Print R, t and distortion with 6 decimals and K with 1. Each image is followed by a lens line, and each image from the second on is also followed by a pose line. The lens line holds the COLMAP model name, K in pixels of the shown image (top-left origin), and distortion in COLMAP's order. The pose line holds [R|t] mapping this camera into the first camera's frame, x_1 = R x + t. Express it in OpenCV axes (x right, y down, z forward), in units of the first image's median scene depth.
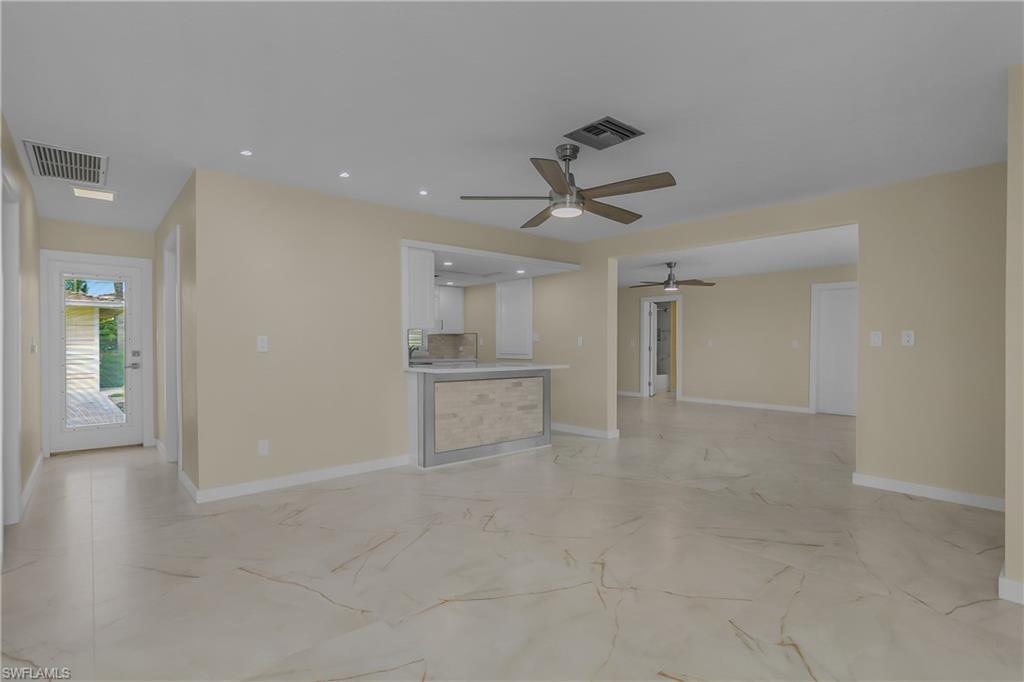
lens RADIAL K [[516.3, 0, 507.6], [0, 516.3, 335.6], [0, 0, 1]] dist [-0.017585, 0.004322]
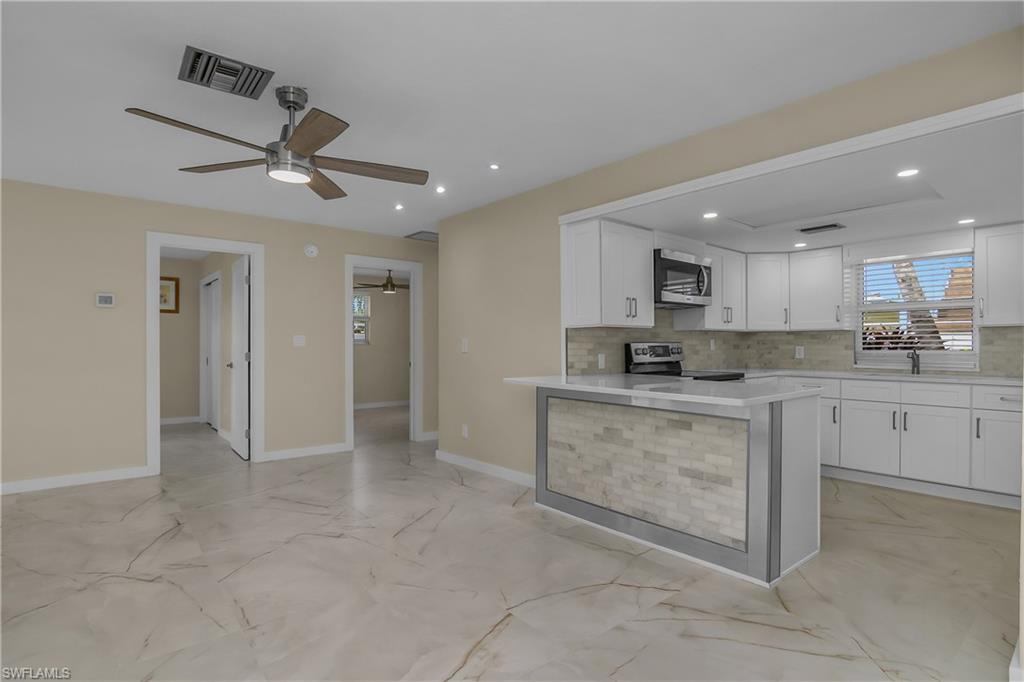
lens RADIAL K [[516.3, 0, 513.0], [0, 516.3, 345.9], [0, 0, 1]] dist [-0.017585, 0.004322]
pose [[-0.046687, -0.001472, -0.998908, 0.582065], [0.011553, 0.999931, -0.002014, 0.015533], [0.998843, -0.011634, -0.046666, 0.919643]]
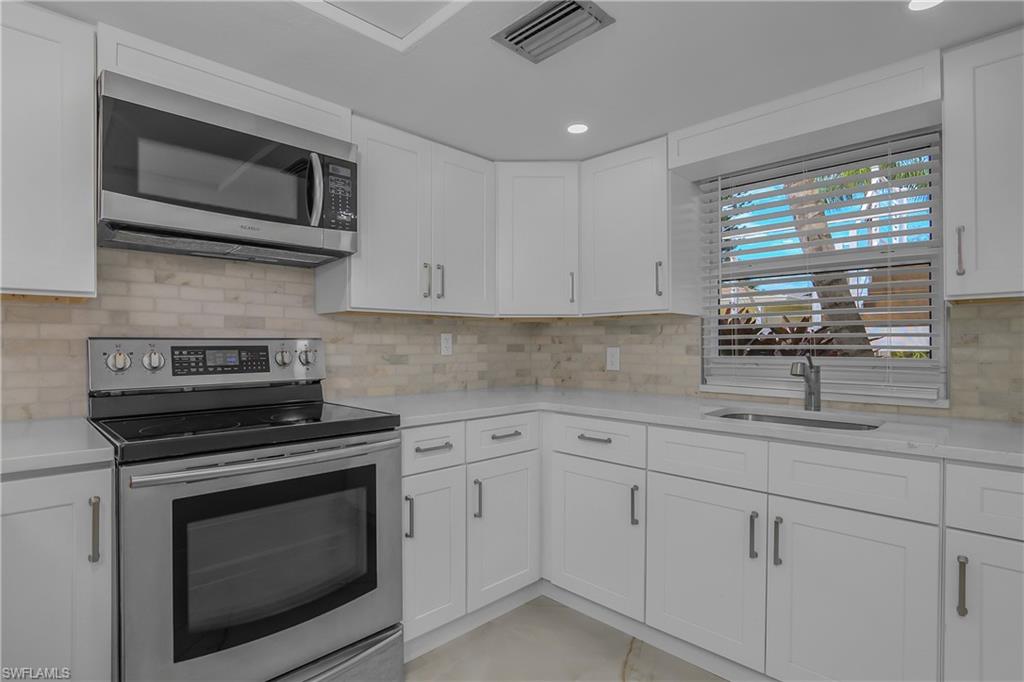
lens RADIAL K [[516.3, 0, 510.2], [0, 516.3, 343.2], [0, 0, 1]] dist [-0.017585, 0.004322]
pose [[0.038917, -0.004377, -0.999233, 0.065288], [0.010659, 0.999935, -0.003964, 0.017319], [0.999186, -0.010496, 0.038961, 1.316599]]
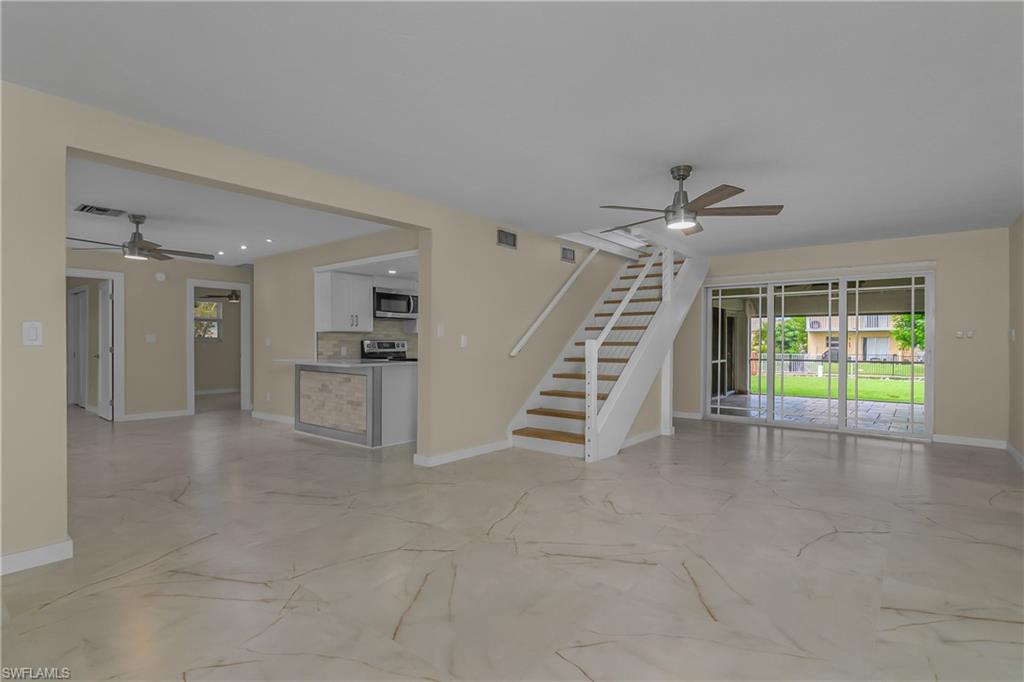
lens RADIAL K [[516.3, 0, 512.2], [0, 516.3, 347.9], [0, 0, 1]] dist [-0.017585, 0.004322]
pose [[0.145555, 0.004041, -0.989342, 1.205086], [0.009986, 0.999935, 0.005554, 0.027526], [0.989300, -0.010688, 0.145505, 1.268601]]
